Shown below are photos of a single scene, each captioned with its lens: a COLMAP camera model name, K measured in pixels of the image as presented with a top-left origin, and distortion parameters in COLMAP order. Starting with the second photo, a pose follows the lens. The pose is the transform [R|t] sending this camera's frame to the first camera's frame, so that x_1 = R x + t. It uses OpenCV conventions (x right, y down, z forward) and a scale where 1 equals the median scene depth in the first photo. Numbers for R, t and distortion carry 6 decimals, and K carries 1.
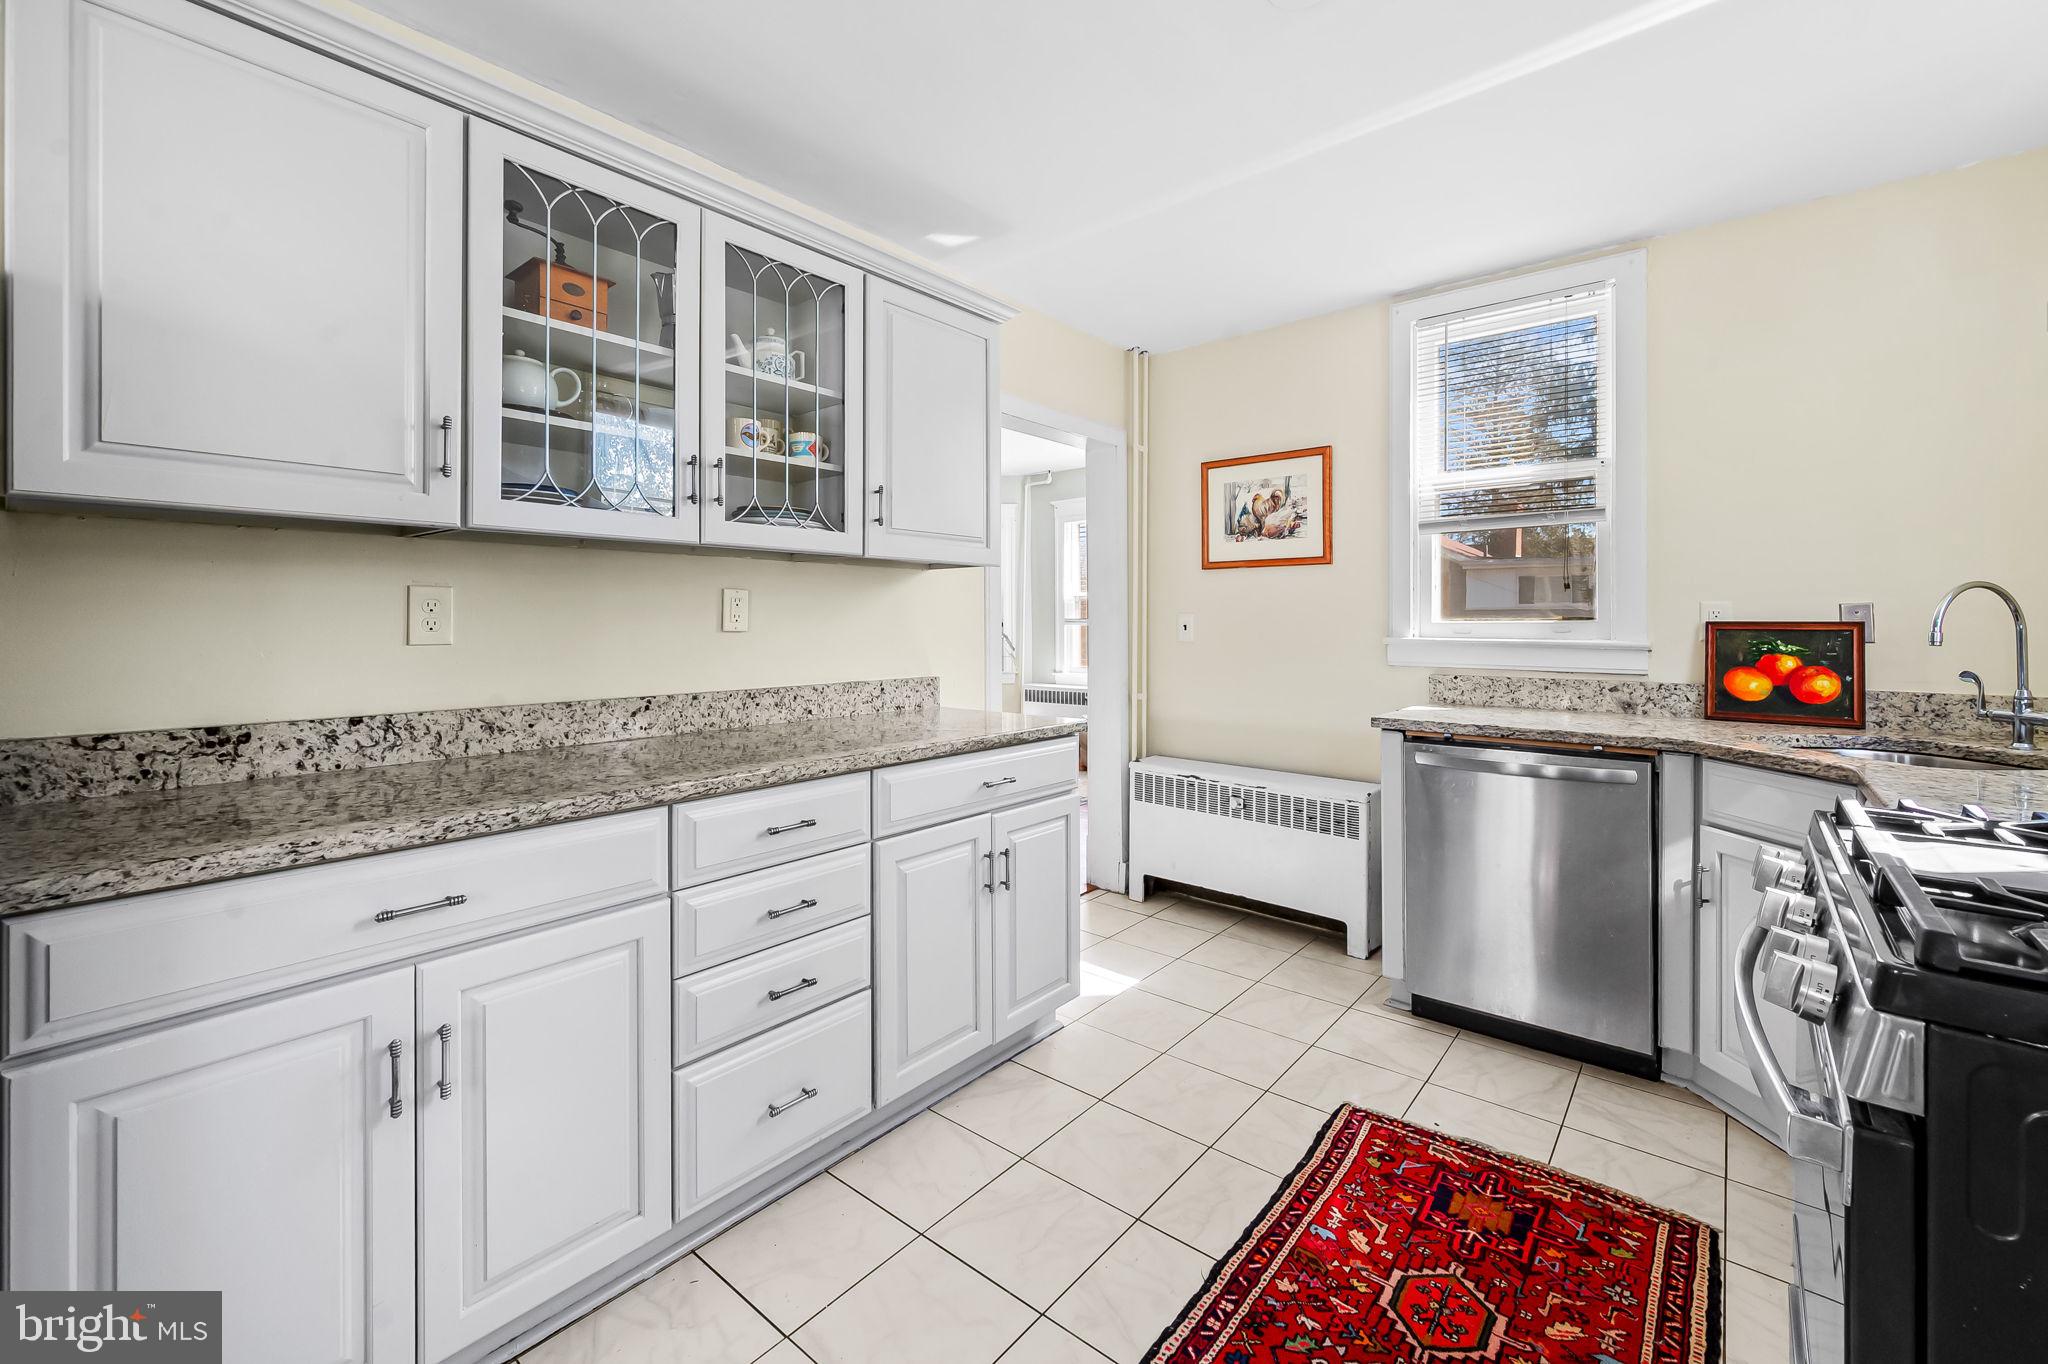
lens RADIAL K [[840.2, 0, 1041.4], [0, 840.2, 627.1], [0, 0, 1]] dist [-0.003370, -0.000408]
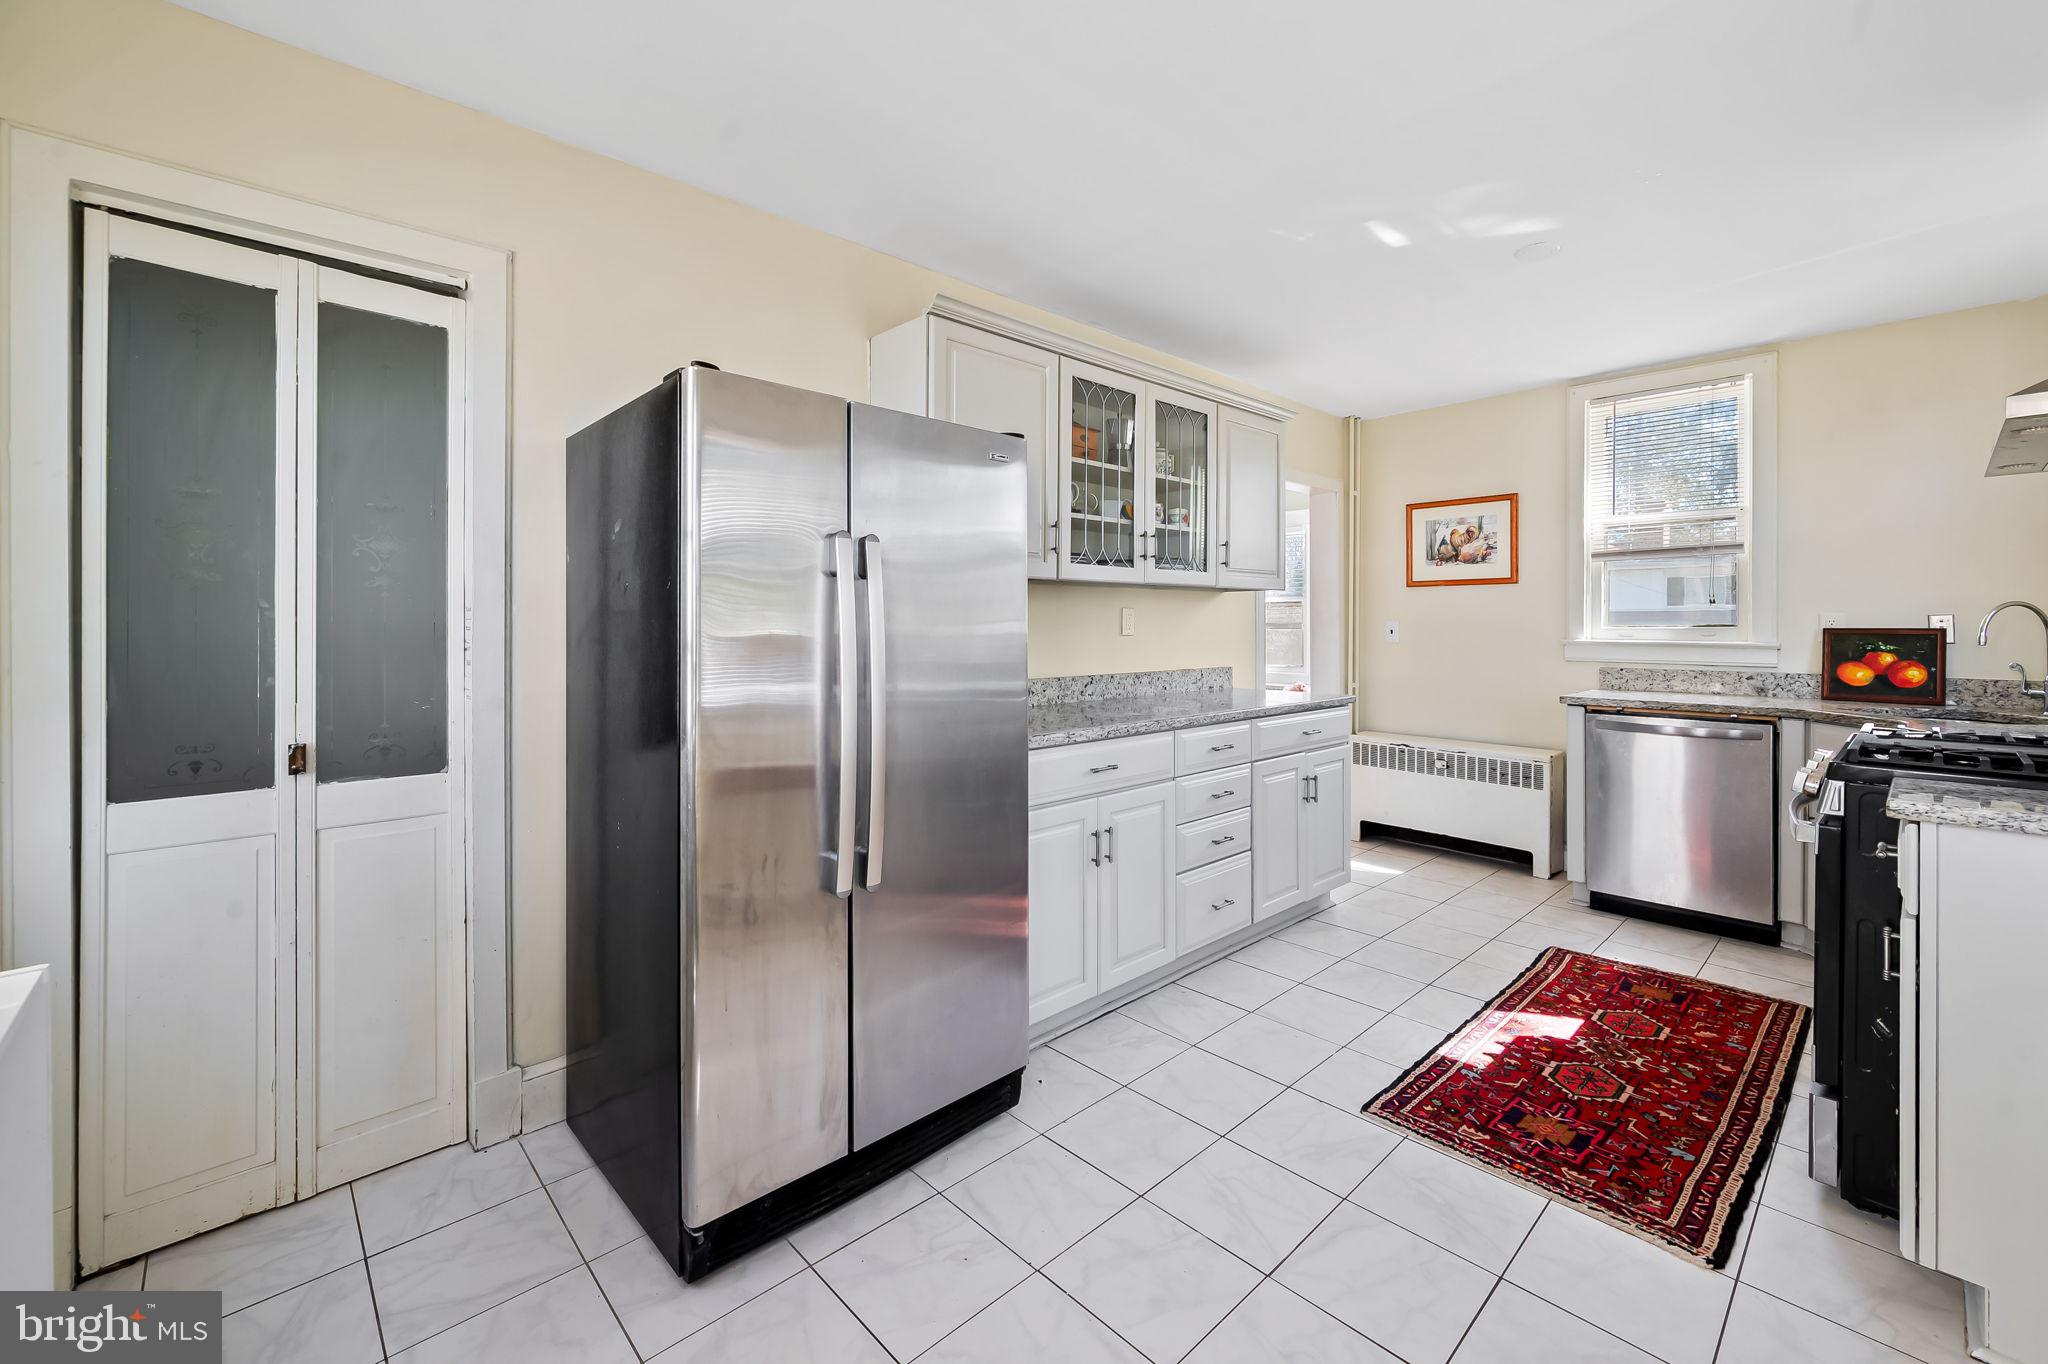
lens RADIAL K [[845.3, 0, 1036.4], [0, 845.3, 630.5], [0, 0, 1]] dist [0.000634, -0.000097]
pose [[0.992597, -0.000128, -0.121454, -0.341296], [0.000404, 0.999997, 0.002244, -0.006851], [0.121453, -0.002277, 0.992595, -0.572399]]
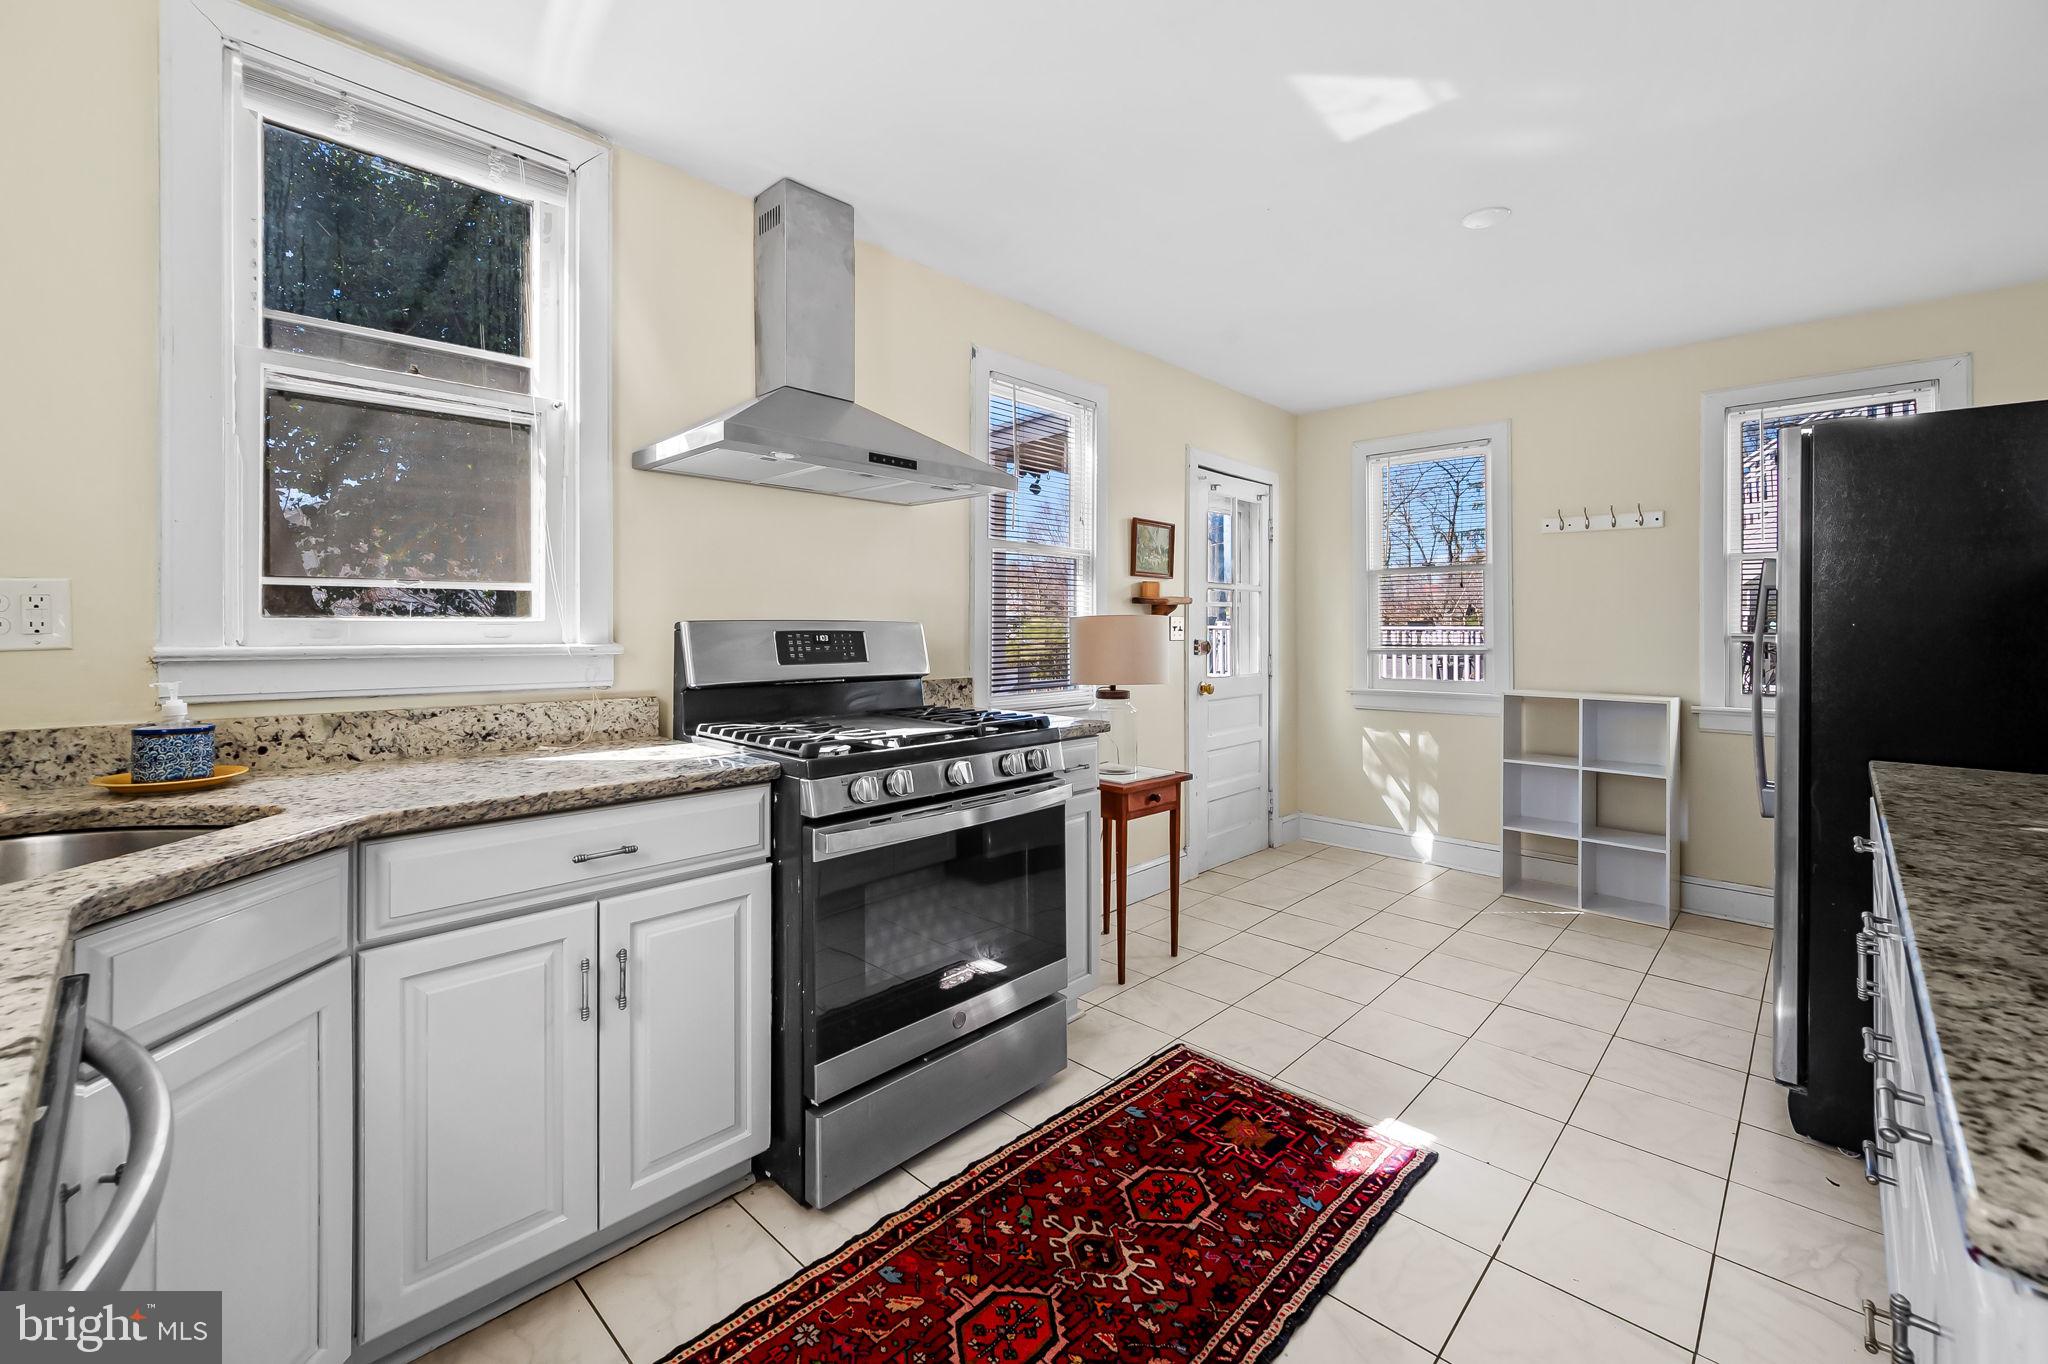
lens RADIAL K [[840.2, 0, 1041.4], [0, 840.2, 627.1], [0, 0, 1]] dist [-0.003370, -0.000408]
pose [[-0.997835, -0.003301, 0.065691, 0.238517], [-0.003235, 0.999994, 0.001114, -0.000657], [-0.065694, 0.000899, -0.997839, 1.244650]]
